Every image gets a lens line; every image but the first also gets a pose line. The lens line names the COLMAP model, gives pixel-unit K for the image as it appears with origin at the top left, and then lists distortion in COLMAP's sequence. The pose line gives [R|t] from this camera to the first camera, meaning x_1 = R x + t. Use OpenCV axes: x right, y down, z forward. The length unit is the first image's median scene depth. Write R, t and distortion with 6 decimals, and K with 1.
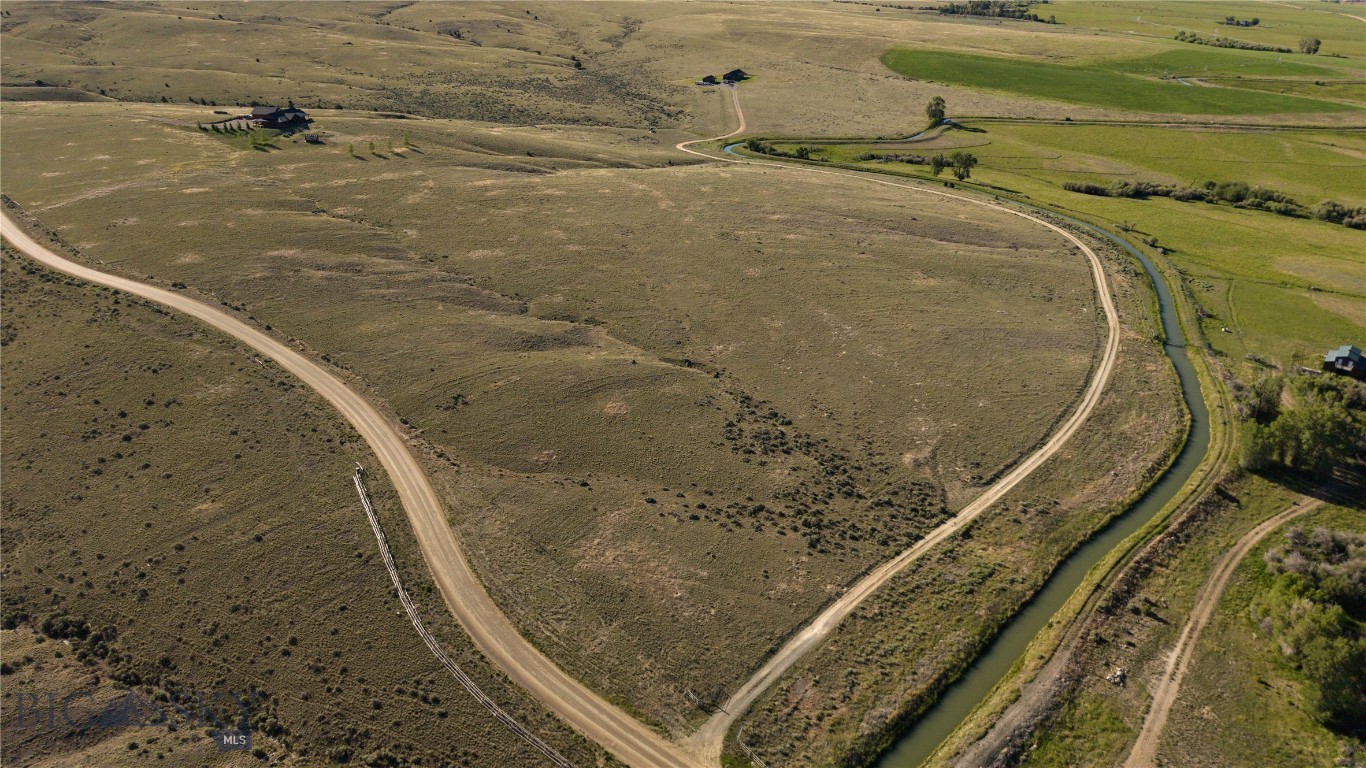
lens RADIAL K [[911.1, 0, 684.7], [0, 911.1, 374.6], [0, 0, 1]] dist [0.037522, -0.048922]
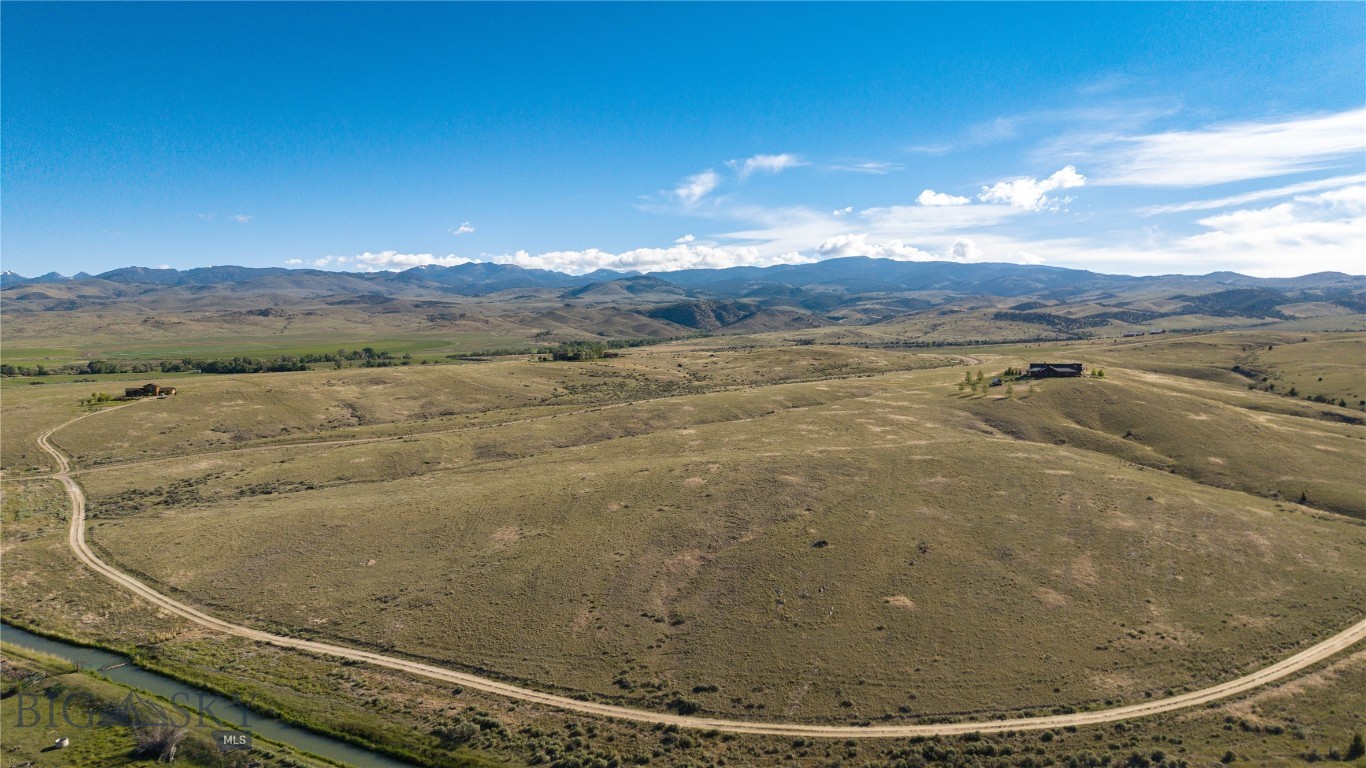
lens RADIAL K [[911.1, 0, 680.9], [0, 911.1, 391.1], [0, 0, 1]] dist [0.037522, -0.048922]
pose [[-0.190974, 0.062766, -0.979586, 1.446818], [-0.416614, 0.898427, 0.138786, -0.555856], [0.888798, 0.434614, -0.145427, 1.940733]]
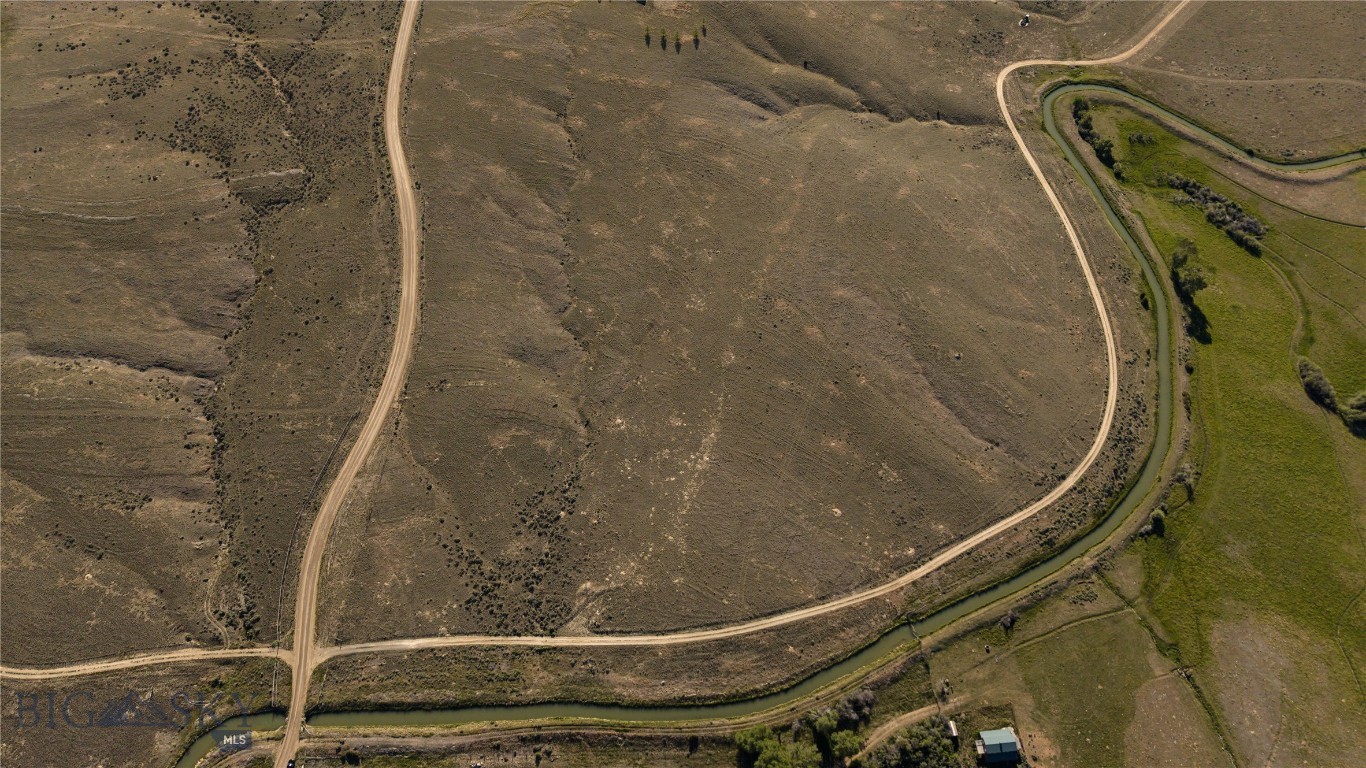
lens RADIAL K [[911.1, 0, 685.8], [0, 911.1, 386.1], [0, 0, 1]] dist [0.037522, -0.048922]
pose [[0.712397, 0.574393, -0.403191, 0.937929], [-0.283890, 0.761297, 0.582952, -1.335120], [0.641791, -0.300831, 0.705411, 0.099826]]
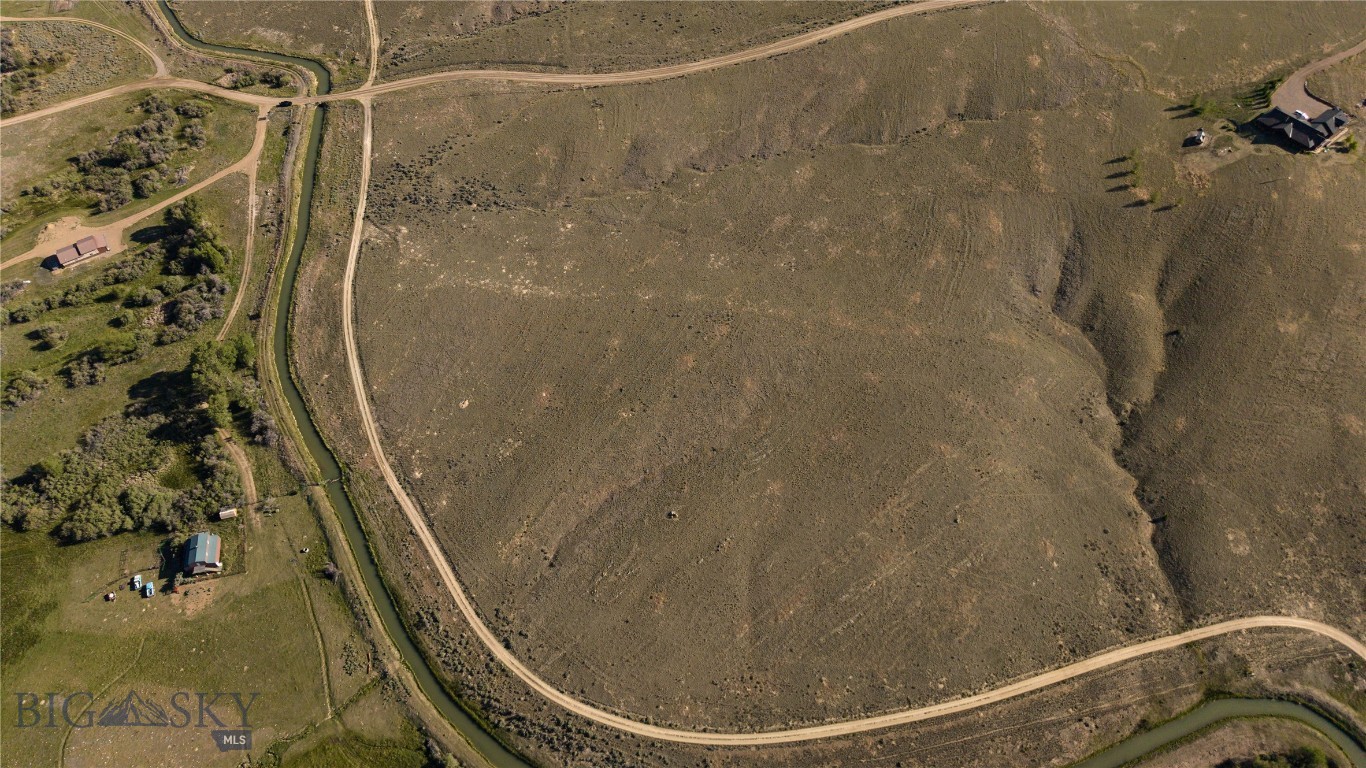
lens RADIAL K [[911.1, 0, 683.4], [0, 911.1, 374.9], [0, 0, 1]] dist [0.037522, -0.048922]
pose [[-0.617165, 0.630382, -0.470878, 1.086293], [-0.329933, 0.335963, 0.882198, -1.850158], [0.714319, 0.699820, 0.000639, 1.840795]]
